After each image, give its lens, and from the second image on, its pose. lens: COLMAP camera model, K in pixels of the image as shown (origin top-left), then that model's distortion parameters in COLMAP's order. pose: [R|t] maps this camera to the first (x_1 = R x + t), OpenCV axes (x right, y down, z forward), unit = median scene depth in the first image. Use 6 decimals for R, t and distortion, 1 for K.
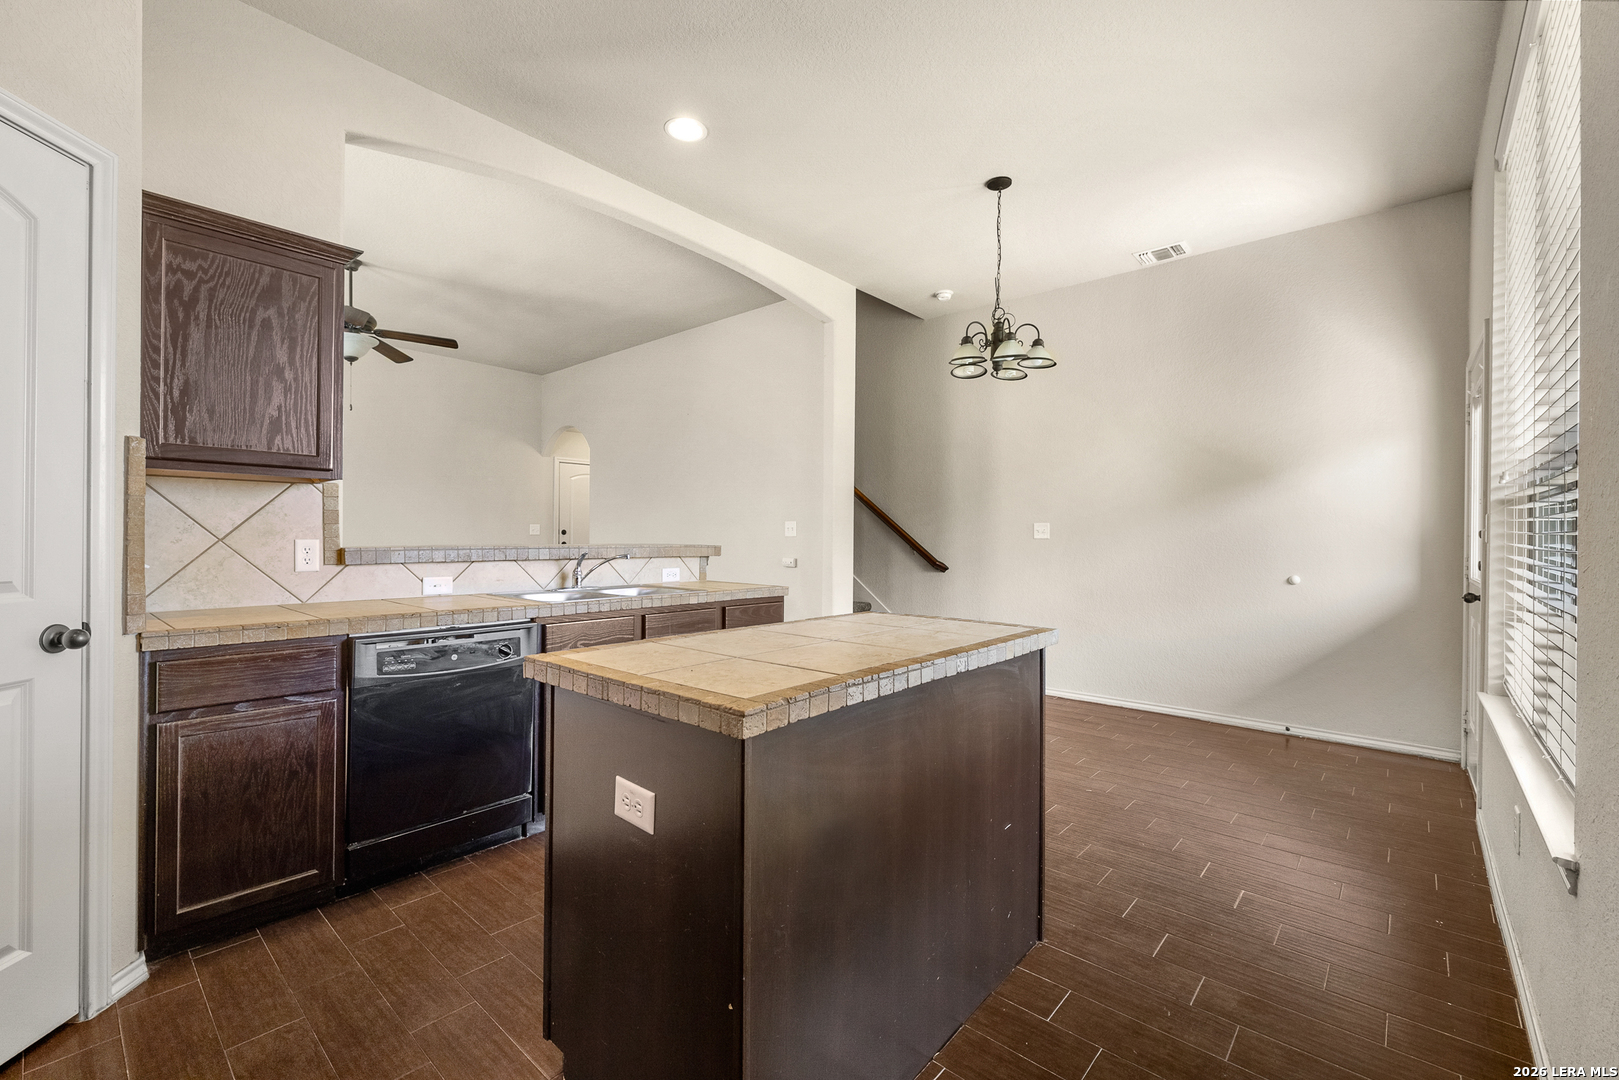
lens RADIAL K [[680.5, 0, 808.8], [0, 680.5, 535.1], [0, 0, 1]] dist [0.004154, 0.000154]
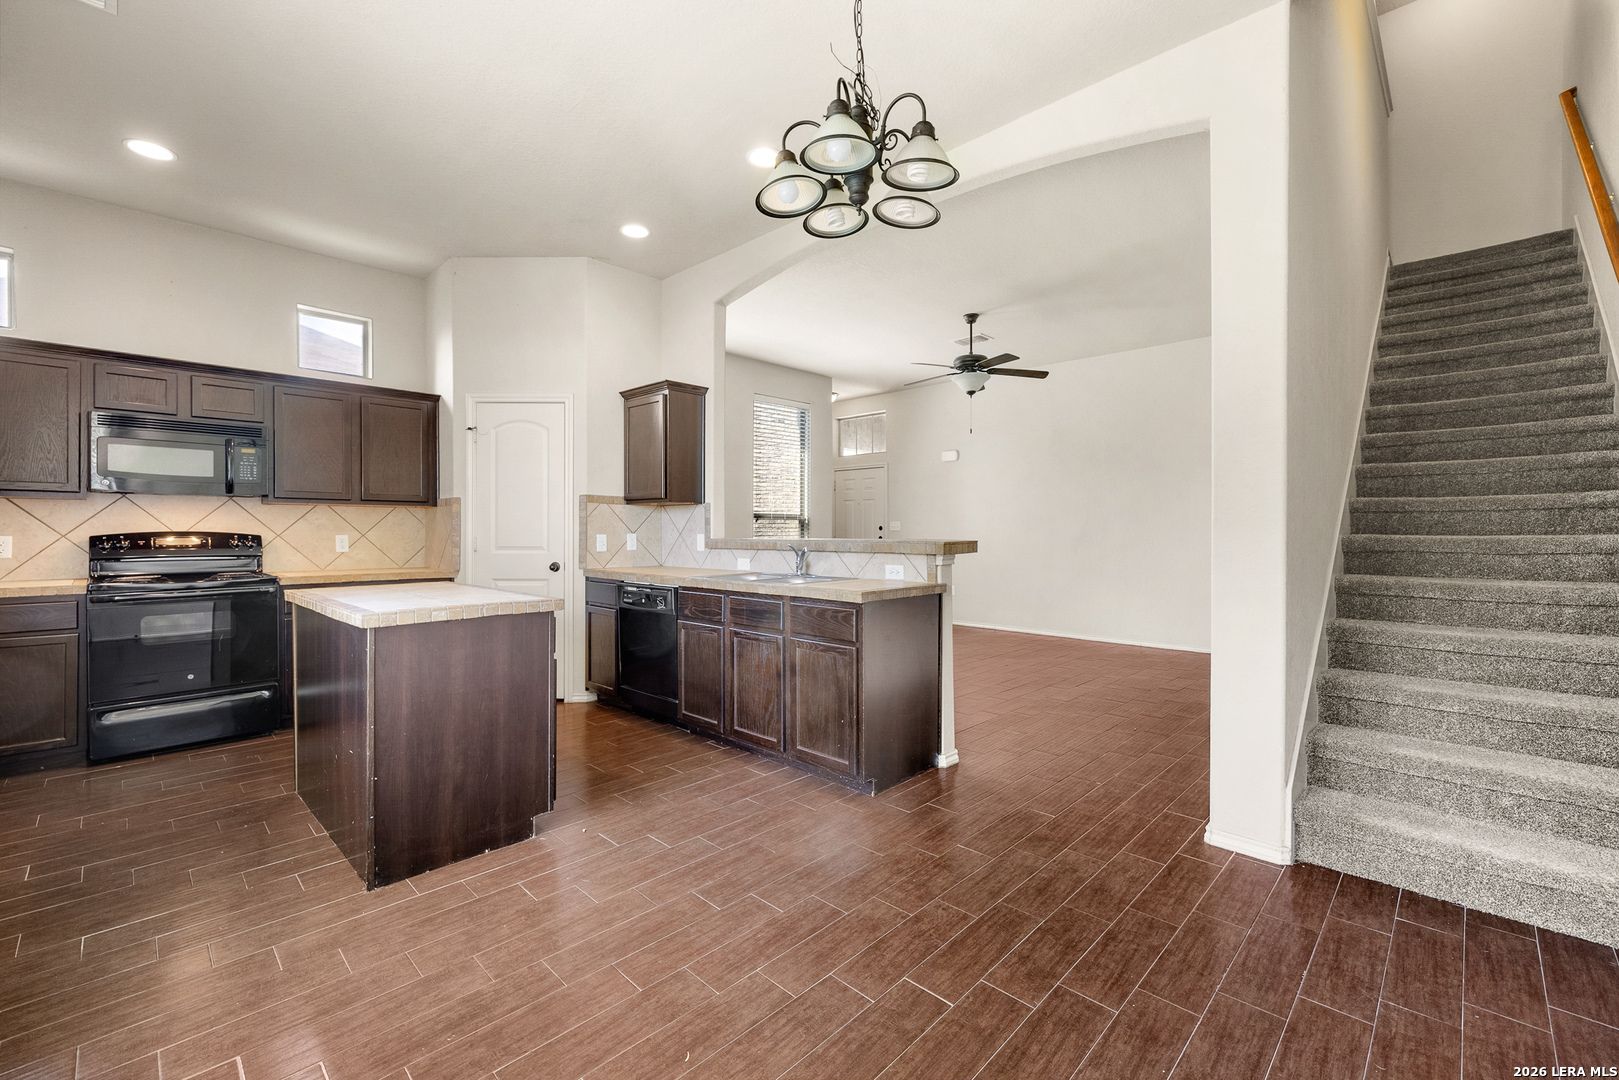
lens RADIAL K [[680.5, 0, 808.4], [0, 680.5, 540.1], [0, 0, 1]] dist [0.004154, 0.000154]
pose [[-0.048029, 0.001292, -0.998845, 1.081900], [-0.000230, 0.999999, 0.001305, 0.018306], [0.998846, 0.000293, -0.048028, 1.353462]]
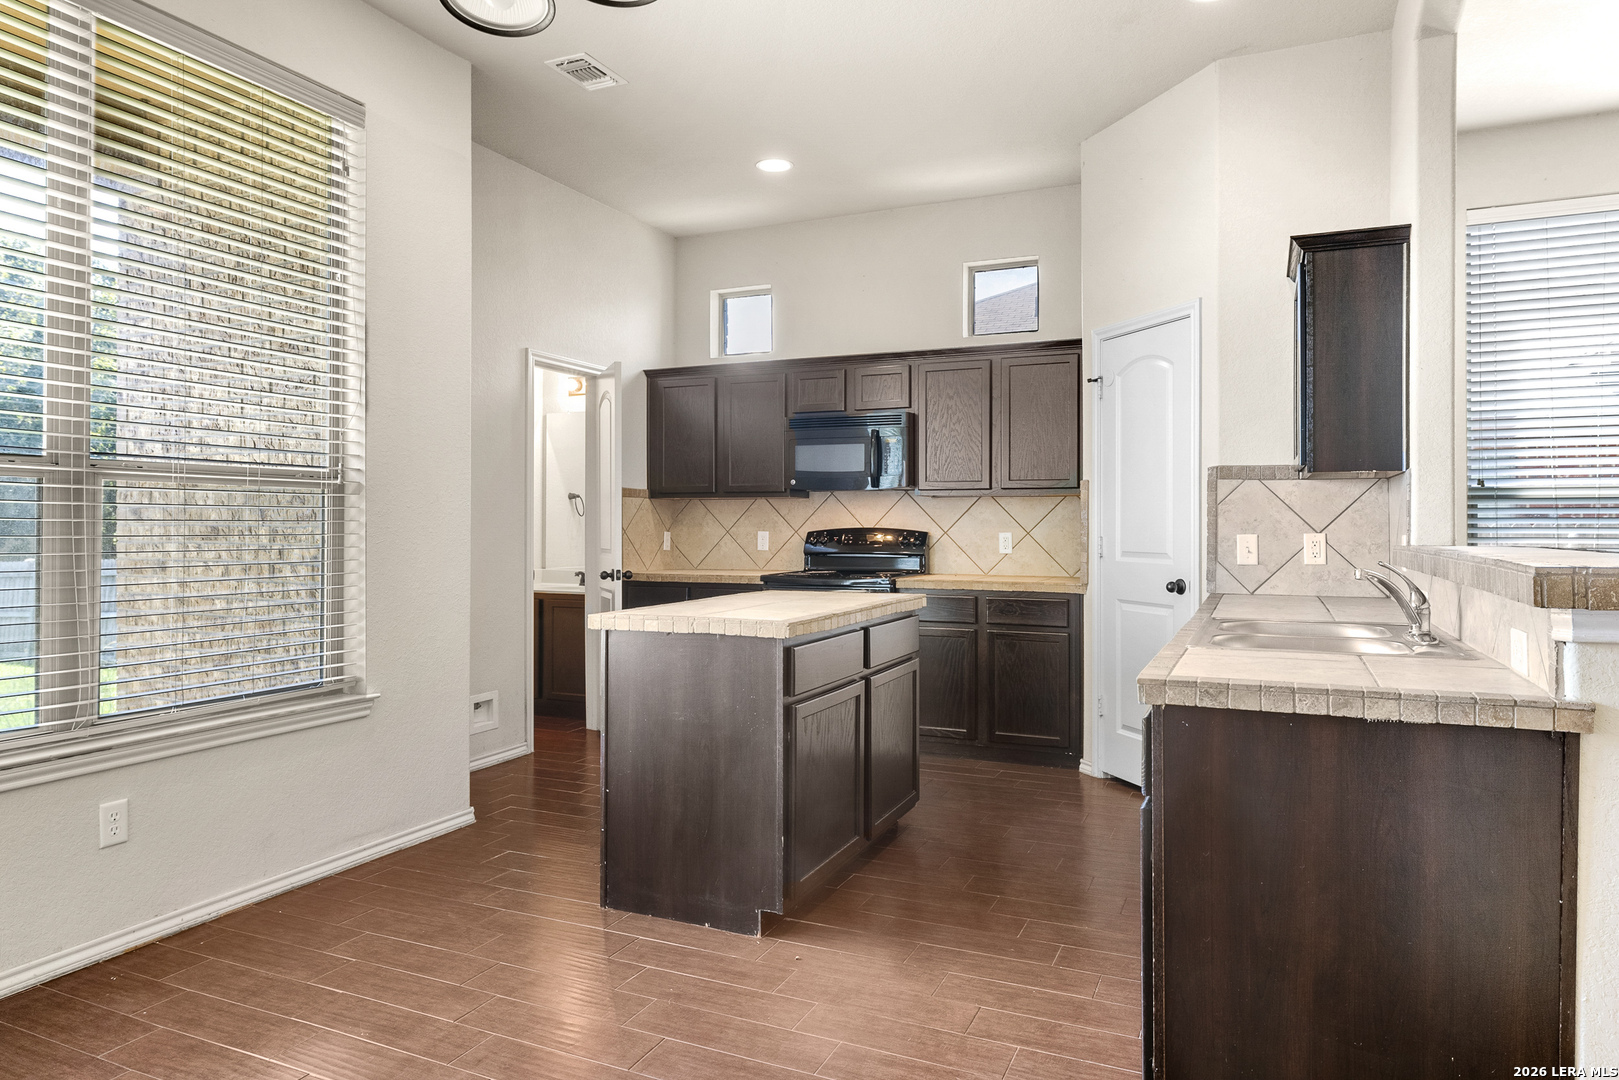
lens RADIAL K [[1010.1, 0, 809.7], [0, 1010.1, 532.2], [0, 0, 1]] dist [-0.006794, 0.000655]
pose [[-0.956190, -0.012985, -0.292457, 0.373377], [-0.014070, 0.999900, 0.001609, 0.009179], [0.292407, 0.005653, -0.956277, 1.980061]]
